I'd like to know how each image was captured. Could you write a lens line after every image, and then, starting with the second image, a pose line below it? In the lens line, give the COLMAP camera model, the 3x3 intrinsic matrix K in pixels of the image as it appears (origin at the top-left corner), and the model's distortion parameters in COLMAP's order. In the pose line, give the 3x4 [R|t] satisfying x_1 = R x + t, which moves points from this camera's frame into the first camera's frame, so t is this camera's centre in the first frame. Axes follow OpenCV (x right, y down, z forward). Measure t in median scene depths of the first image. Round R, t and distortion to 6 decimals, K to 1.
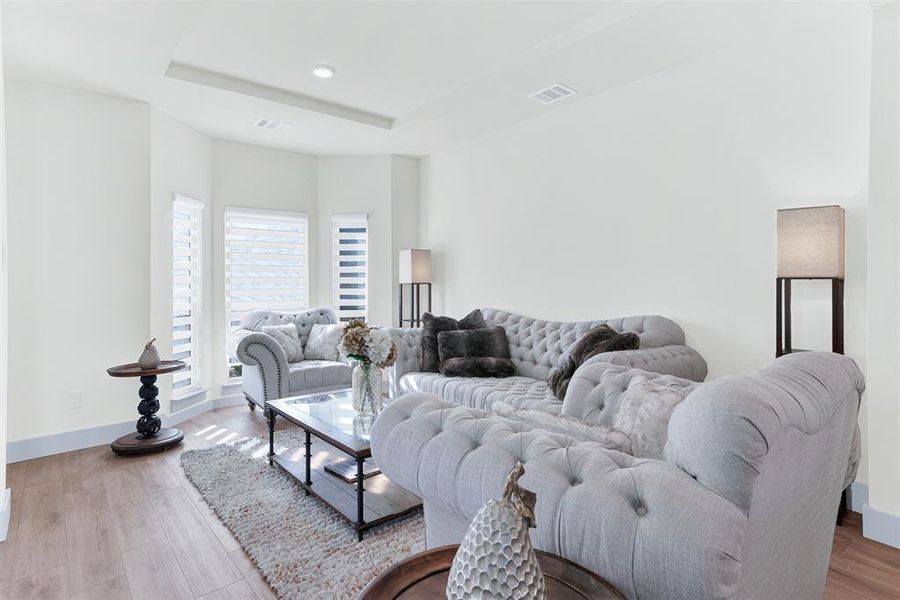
lens RADIAL K [[474.2, 0, 462.3], [0, 474.2, 285.9], [0, 0, 1]] dist [0.002203, 0.002647]
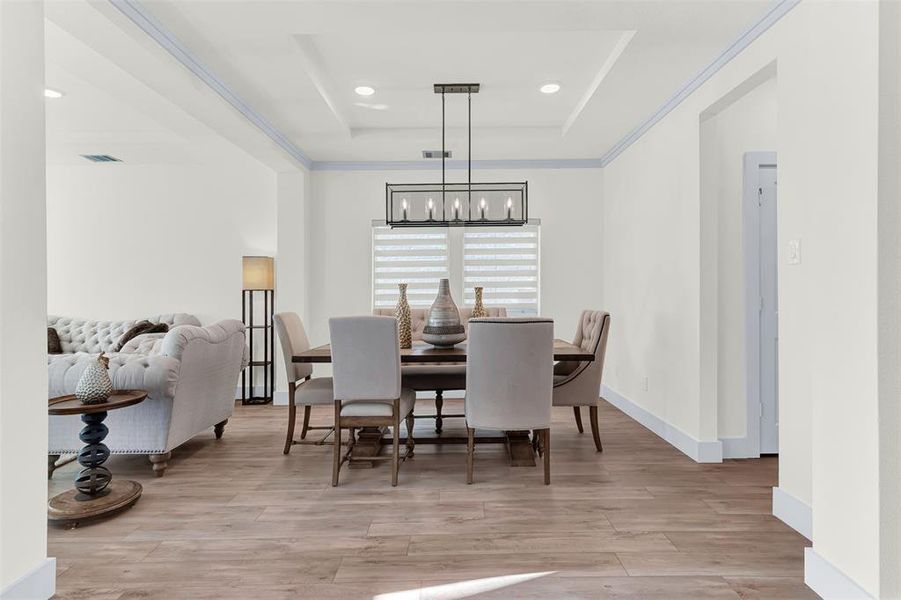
lens RADIAL K [[474.7, 0, 462.8], [0, 474.7, 285.9], [0, 0, 1]] dist [0.002203, 0.002647]
pose [[0.657735, -0.000830, 0.753249, -0.188531], [0.007503, 0.999957, -0.005450, -0.013824], [-0.753212, 0.009236, 0.657713, -0.800918]]
